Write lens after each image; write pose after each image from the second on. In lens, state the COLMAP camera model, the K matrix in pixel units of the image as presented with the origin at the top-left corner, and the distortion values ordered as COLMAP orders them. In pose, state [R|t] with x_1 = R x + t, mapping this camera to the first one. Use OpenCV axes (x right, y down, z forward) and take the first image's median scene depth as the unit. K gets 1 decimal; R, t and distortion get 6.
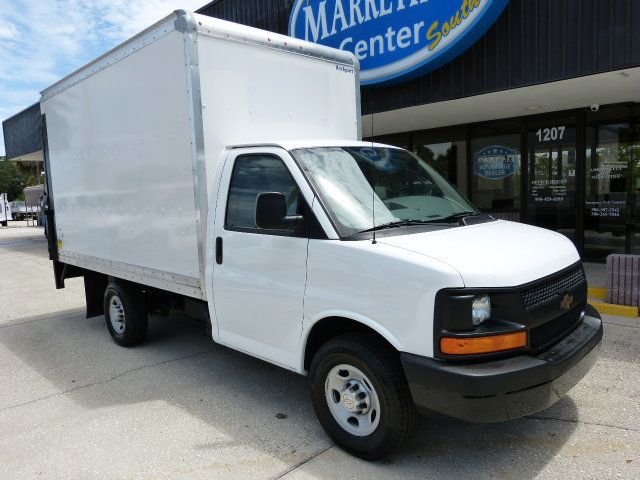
lens RADIAL K [[476.4, 0, 319.9], [0, 476.4, 242.3], [0, 0, 1]] dist [-0.042055, 0.029233]
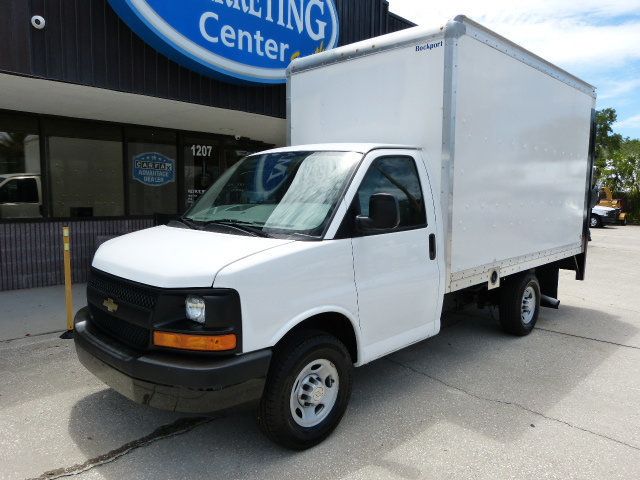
lens RADIAL K [[476.4, 0, 319.0], [0, 476.4, 246.1], [0, 0, 1]] dist [-0.042055, 0.029233]
pose [[-0.001852, -0.065853, 0.997828, -1.139983], [0.090976, 0.993680, 0.065749, -0.073327], [-0.995851, 0.090900, 0.004151, 1.178369]]
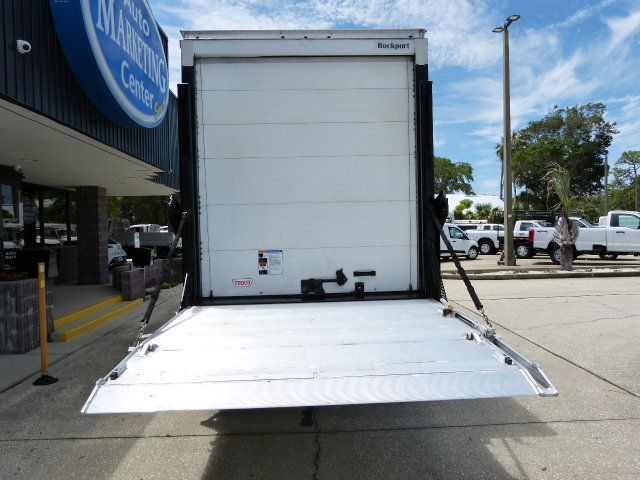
lens RADIAL K [[476.4, 0, 321.2], [0, 476.4, 239.2], [0, 0, 1]] dist [-0.042055, 0.029233]
pose [[-0.735322, 0.042156, 0.676405, -1.178132], [0.125402, 0.989292, 0.074669, -0.145585], [-0.666014, 0.139728, -0.732735, 2.061532]]
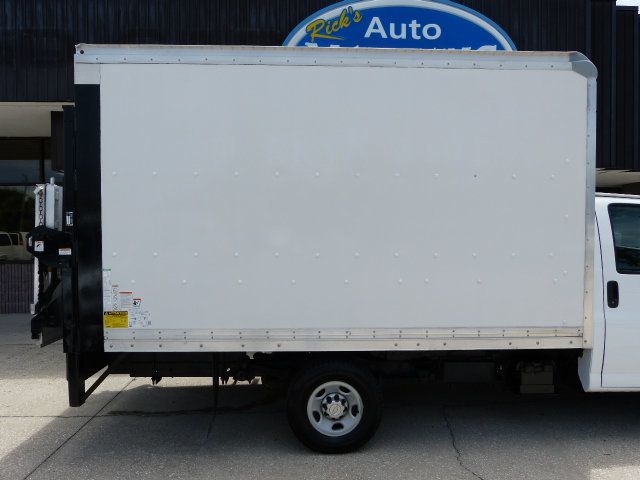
lens RADIAL K [[476.4, 0, 319.7], [0, 476.4, 243.6], [0, 0, 1]] dist [-0.042055, 0.029233]
pose [[0.678854, 0.021114, 0.733969, -1.050017], [0.056879, 0.995071, -0.081233, -0.033759], [-0.732067, 0.096893, 0.674307, 0.584140]]
